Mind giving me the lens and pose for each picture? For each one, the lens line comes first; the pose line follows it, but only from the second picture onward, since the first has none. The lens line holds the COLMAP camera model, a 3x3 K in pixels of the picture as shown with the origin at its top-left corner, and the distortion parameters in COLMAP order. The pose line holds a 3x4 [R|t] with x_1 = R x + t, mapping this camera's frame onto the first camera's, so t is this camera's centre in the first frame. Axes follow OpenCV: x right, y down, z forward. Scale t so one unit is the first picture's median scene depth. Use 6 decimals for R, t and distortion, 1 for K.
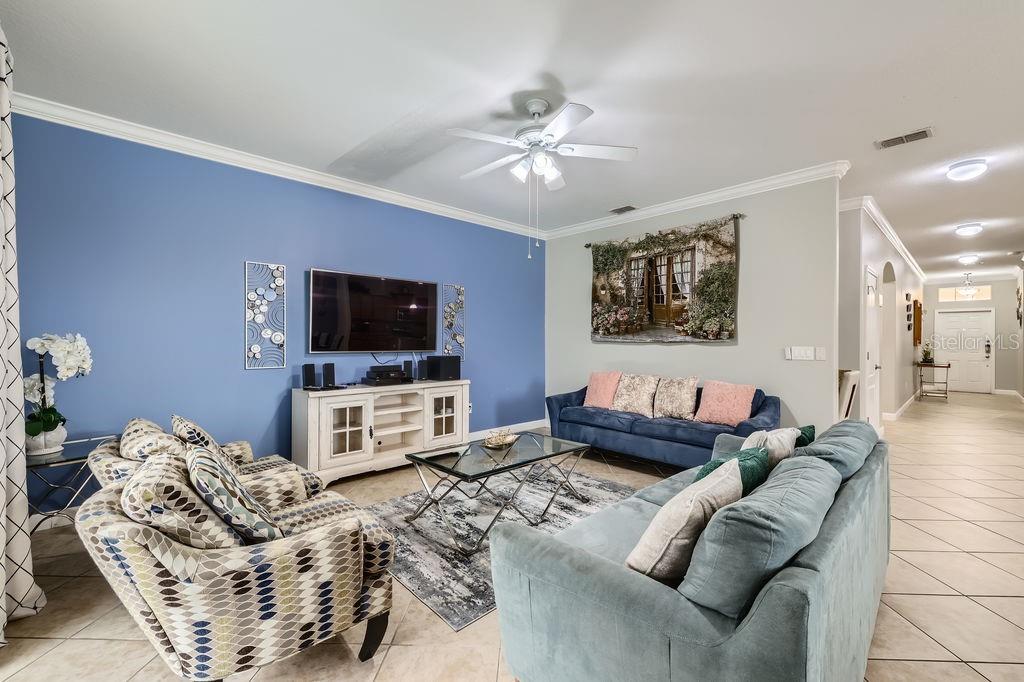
lens RADIAL K [[427.8, 0, 515.9], [0, 427.8, 340.0], [0, 0, 1]] dist [0.002823, 0.000504]
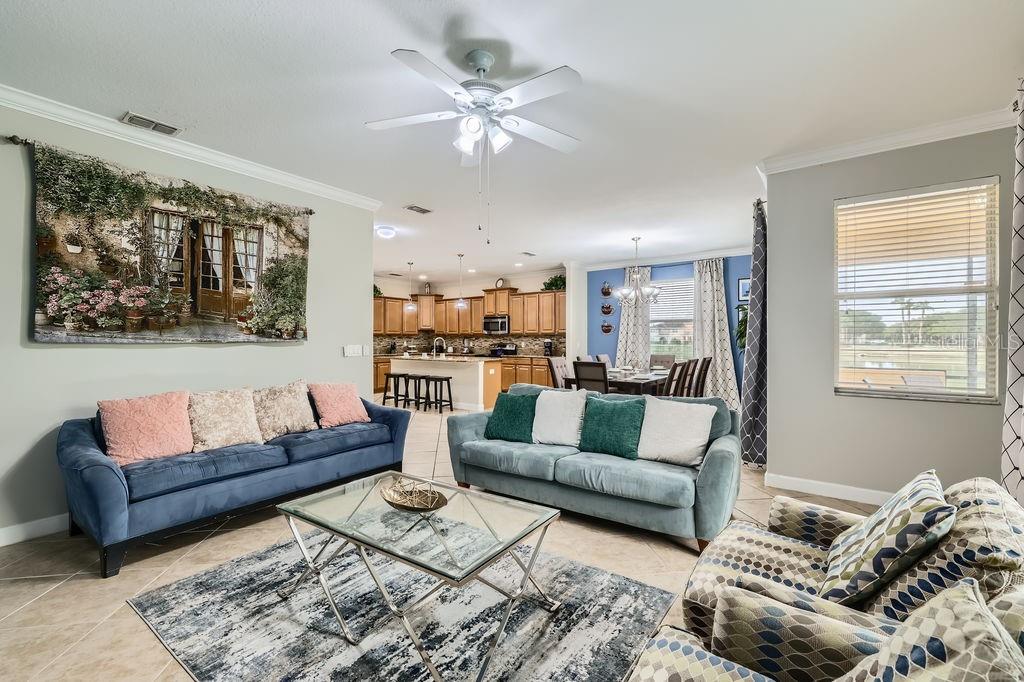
lens RADIAL K [[427.8, 0, 513.7], [0, 427.8, 339.2], [0, 0, 1]] dist [0.002823, 0.000504]
pose [[-0.178587, -0.003038, 0.983919, -0.468692], [-0.000015, 0.999995, 0.003085, -0.003338], [-0.983924, 0.000536, -0.178586, 0.645969]]
